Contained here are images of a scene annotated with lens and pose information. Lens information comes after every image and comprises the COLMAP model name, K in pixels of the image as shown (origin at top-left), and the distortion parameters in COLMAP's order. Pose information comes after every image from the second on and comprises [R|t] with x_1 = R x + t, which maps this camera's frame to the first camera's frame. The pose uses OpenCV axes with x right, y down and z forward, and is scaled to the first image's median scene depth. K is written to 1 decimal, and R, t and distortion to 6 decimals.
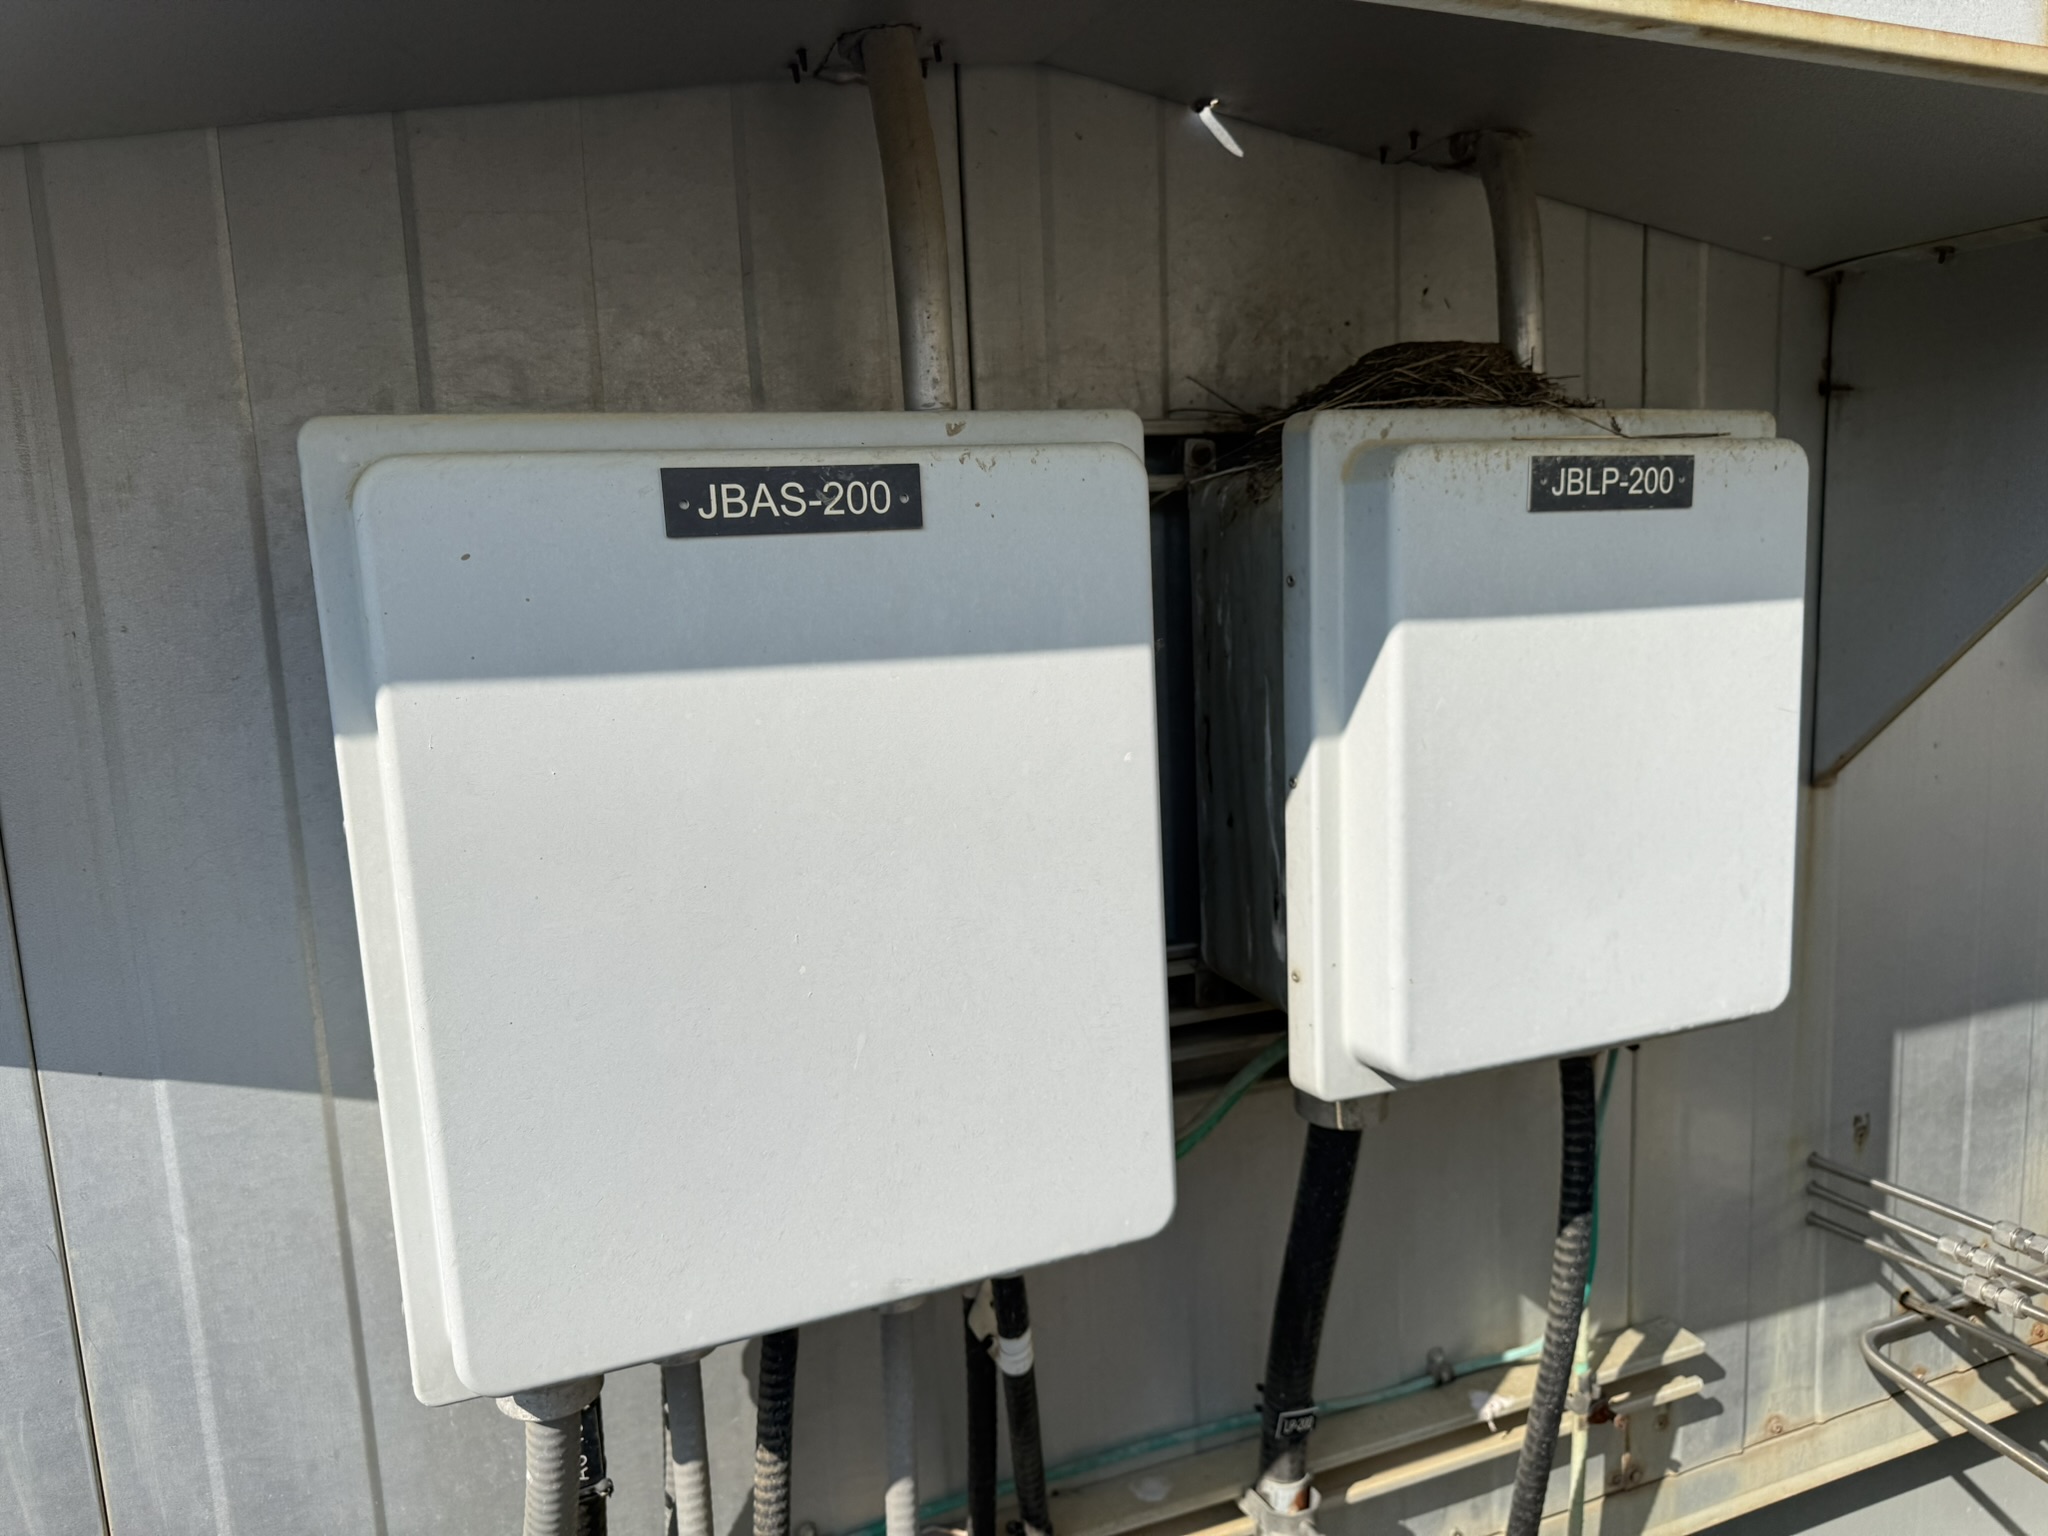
lens RADIAL K [[1448.4, 0, 1018.4], [0, 1448.4, 766.1], [0, 0, 1]] dist [0.102217, -0.127609]
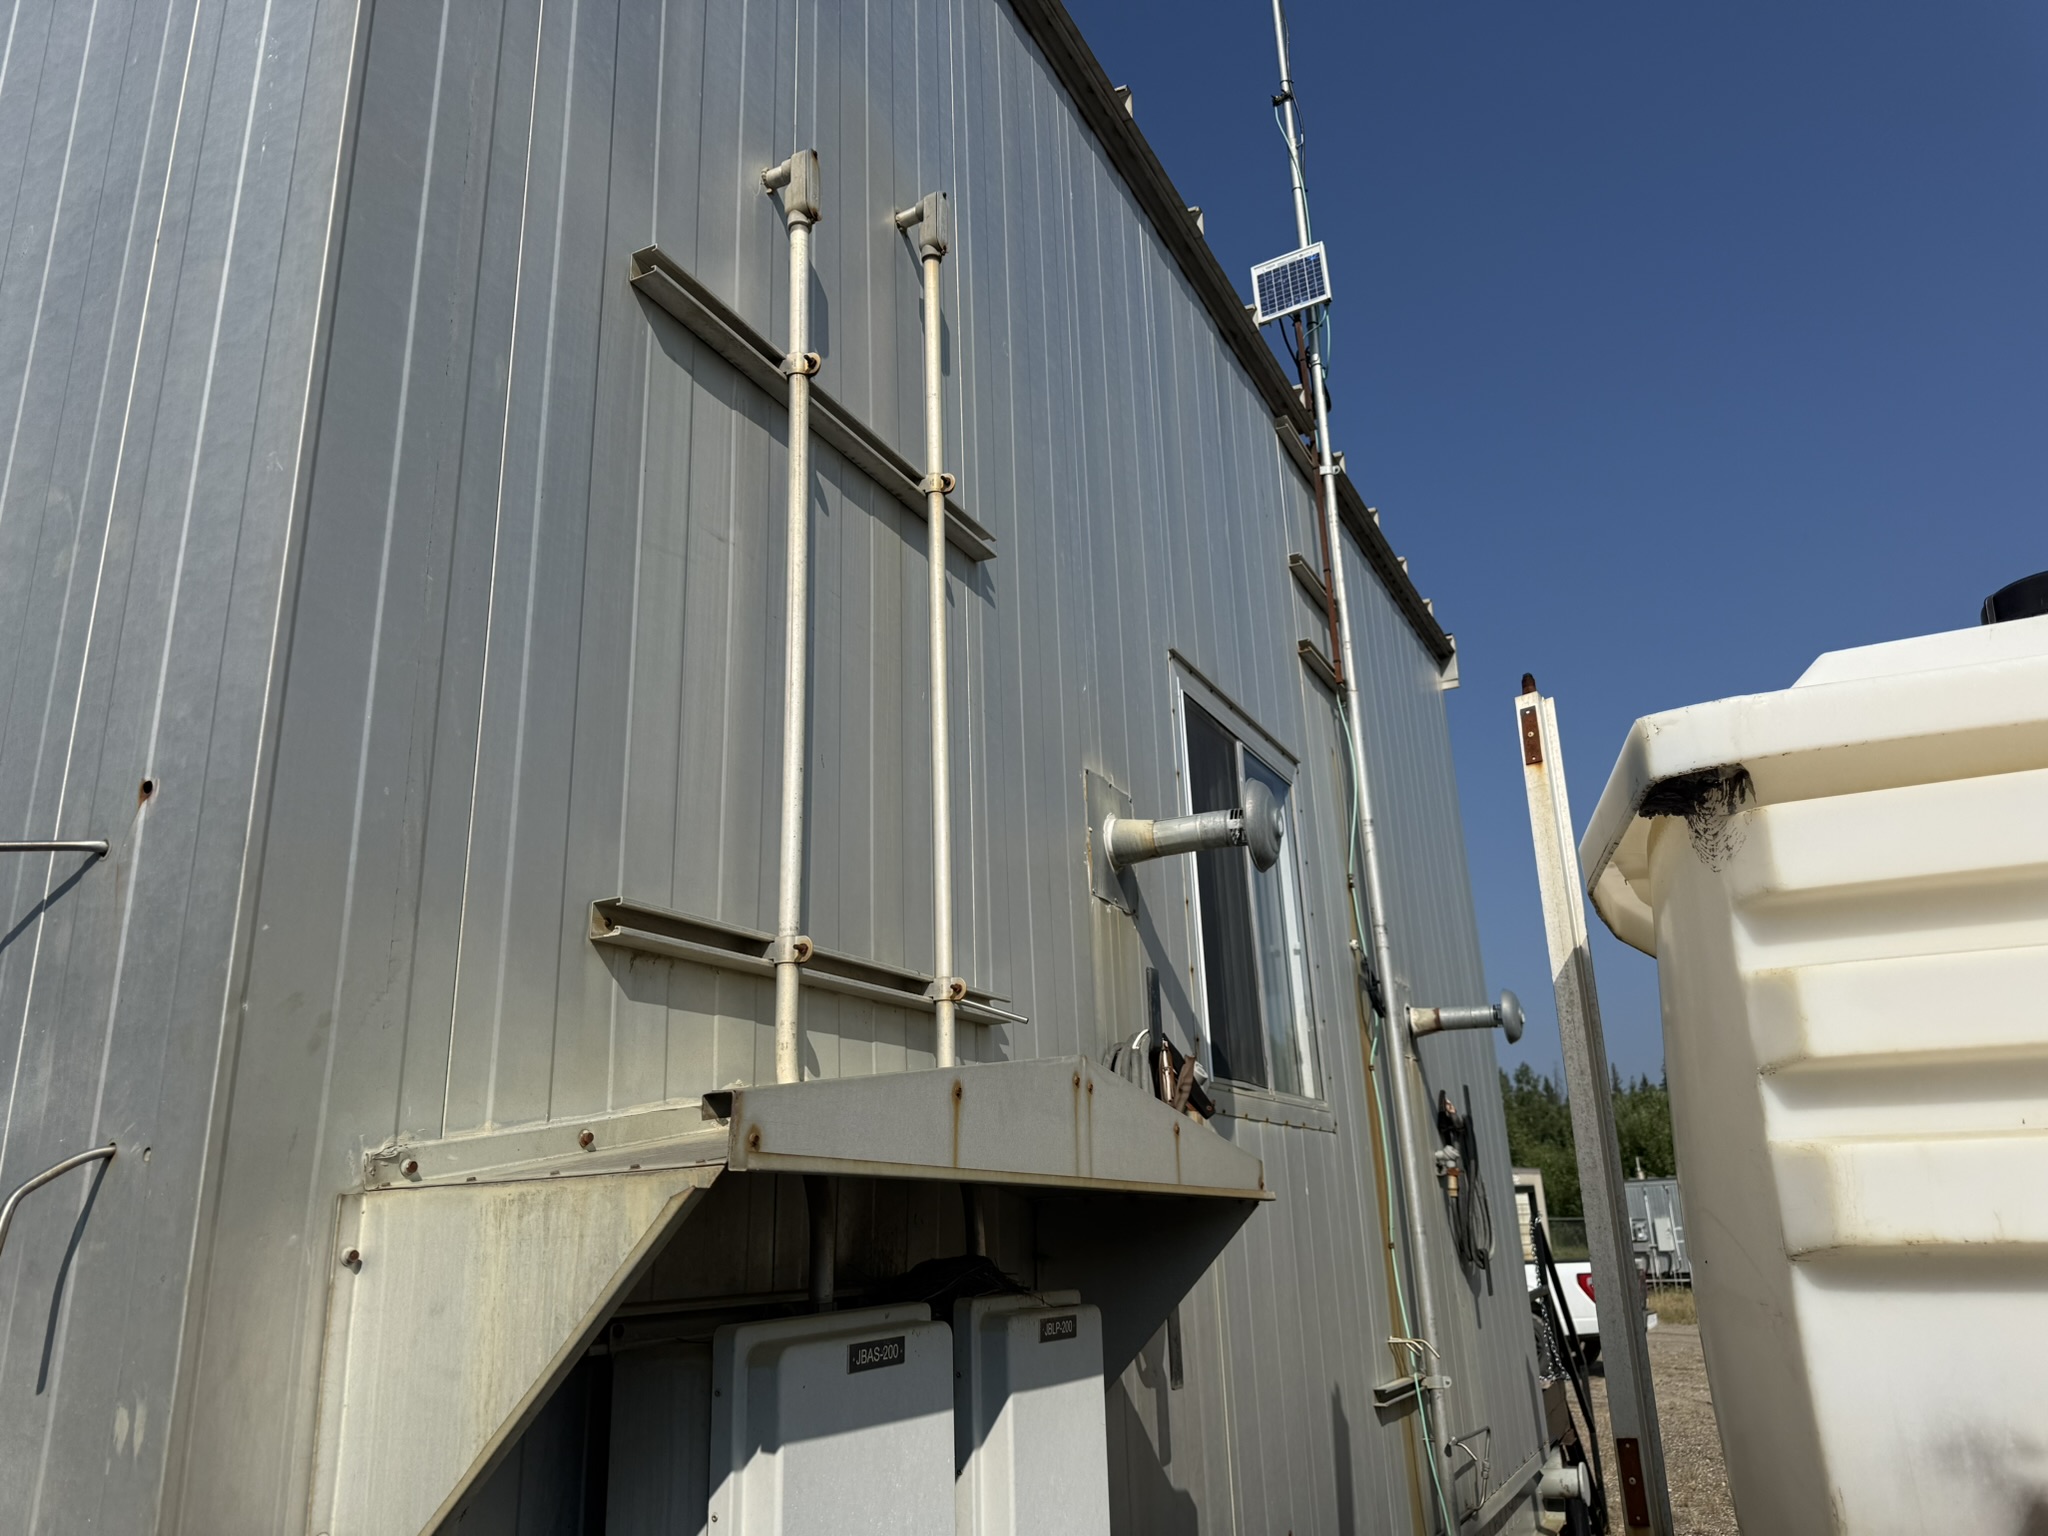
lens RADIAL K [[1448.4, 0, 1031.1], [0, 1448.4, 759.5], [0, 0, 1]] dist [0.102217, -0.127609]
pose [[0.765419, 0.218059, 0.605462, -1.300569], [0.084293, 0.898763, -0.430254, 0.009872], [-0.637988, 0.380361, 0.669550, -0.982279]]
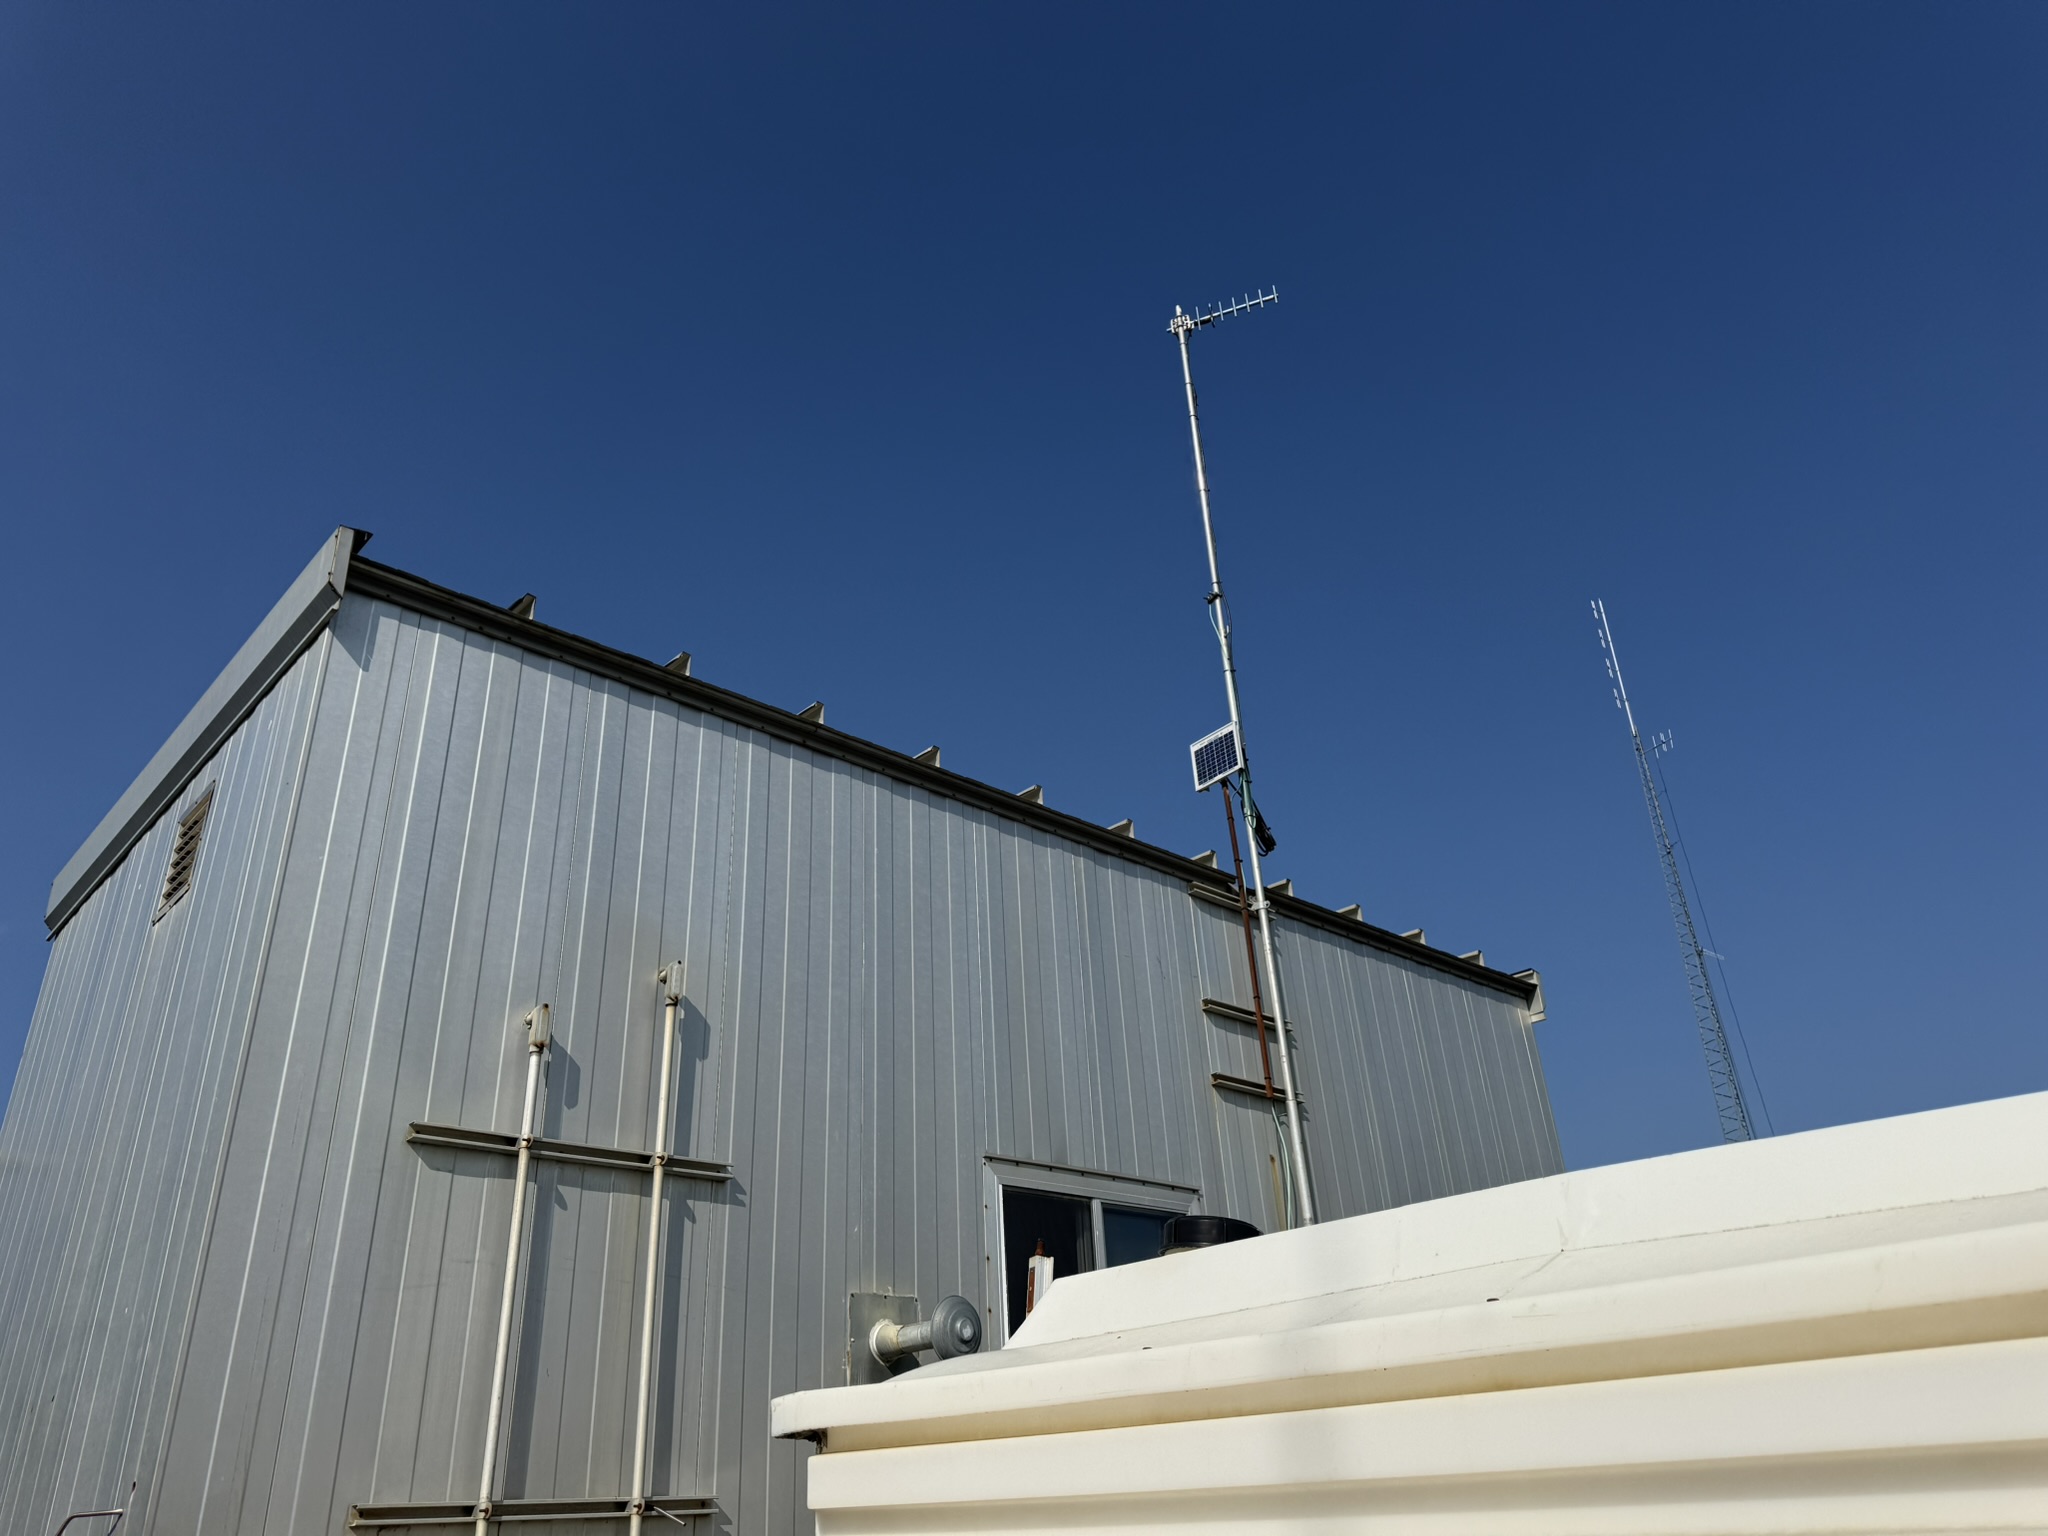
lens RADIAL K [[1448.4, 0, 1006.3], [0, 1448.4, 755.7], [0, 0, 1]] dist [0.102217, -0.127609]
pose [[0.944676, 0.158001, 0.287444, -0.257147], [0.043583, 0.808102, -0.587428, 0.067757], [-0.325098, 0.567456, 0.756508, -4.106174]]
